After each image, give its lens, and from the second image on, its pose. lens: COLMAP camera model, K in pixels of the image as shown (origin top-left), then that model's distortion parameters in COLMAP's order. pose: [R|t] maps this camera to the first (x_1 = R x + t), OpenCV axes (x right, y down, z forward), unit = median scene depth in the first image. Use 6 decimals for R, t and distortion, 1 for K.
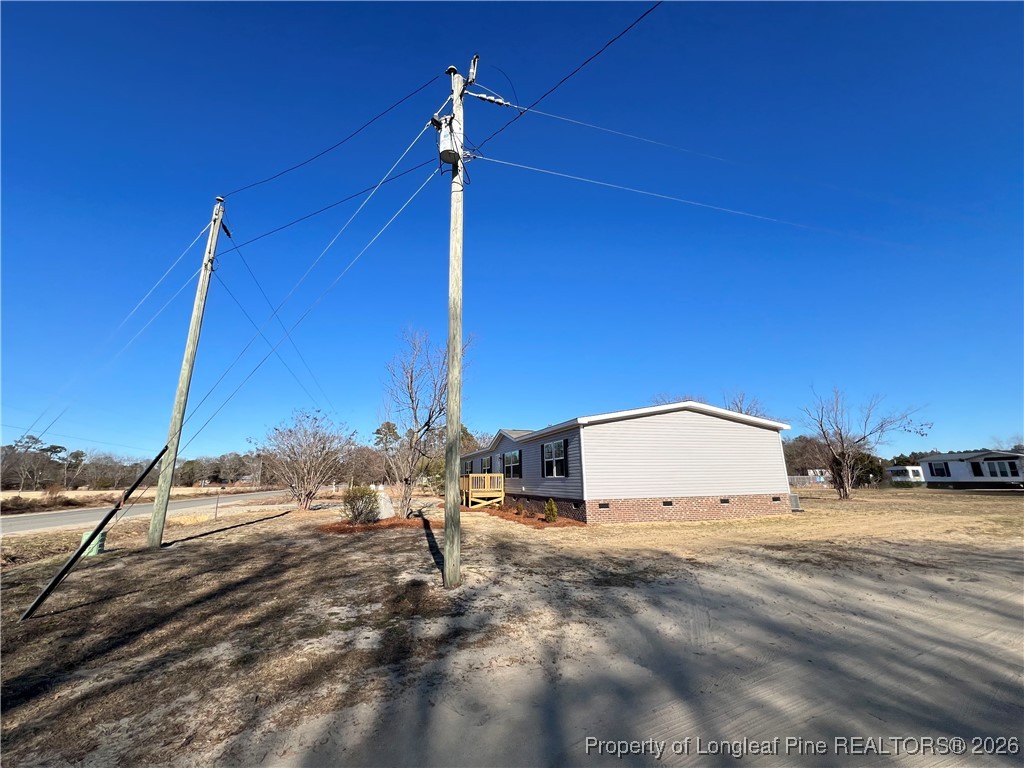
lens RADIAL K [[410.5, 0, 508.1], [0, 410.5, 382.3], [0, 0, 1]] dist [-0.000706, 0.000713]
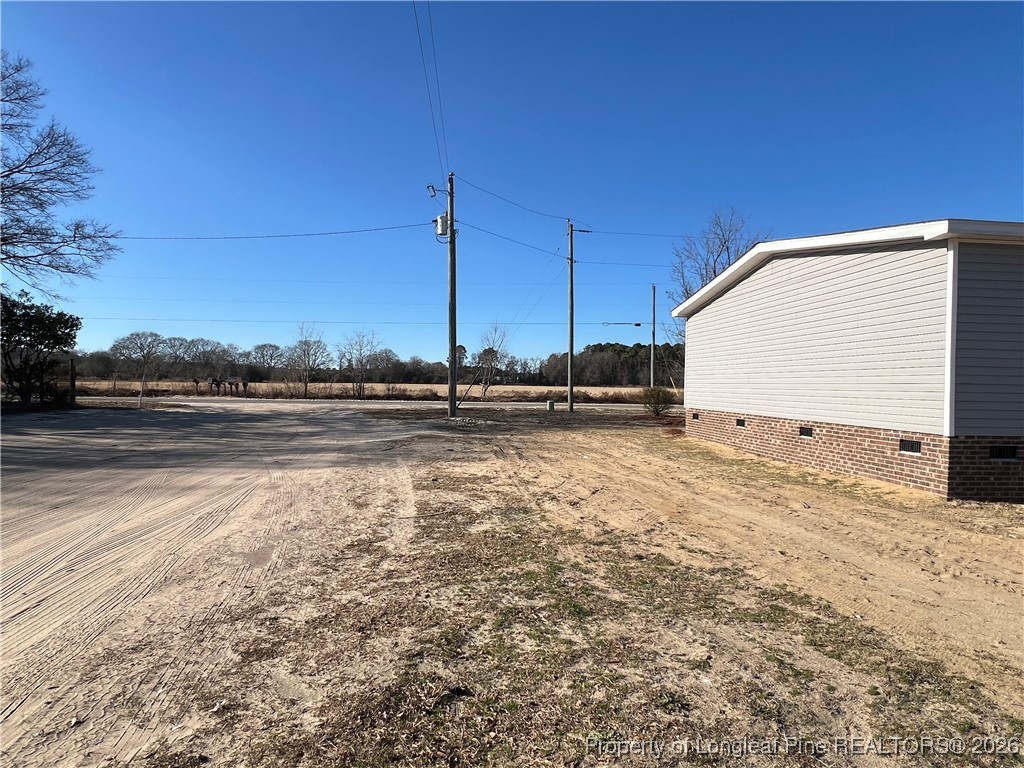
lens RADIAL K [[600.1, 0, 512.0], [0, 600.1, 384.0], [0, 0, 1]] dist [-0.001813, 0.000166]
pose [[-0.203525, 0.012539, -0.978990, 1.297264], [0.215117, 0.976057, -0.032220, 0.182319], [0.955145, -0.217155, -0.201349, 0.822006]]
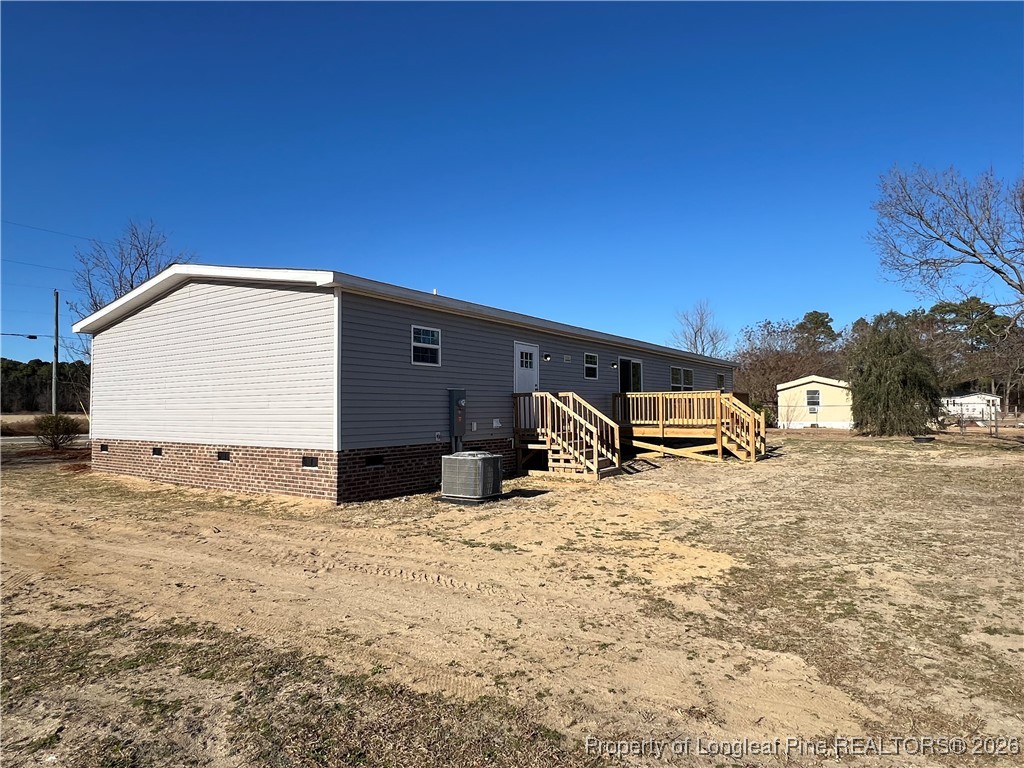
lens RADIAL K [[600.1, 0, 512.0], [0, 600.1, 384.0], [0, 0, 1]] dist [-0.001813, 0.000166]
pose [[0.620318, -0.020919, -0.784072, 1.314267], [0.181174, 0.976433, 0.117284, 0.183127], [0.763140, -0.214807, 0.609488, 0.842791]]
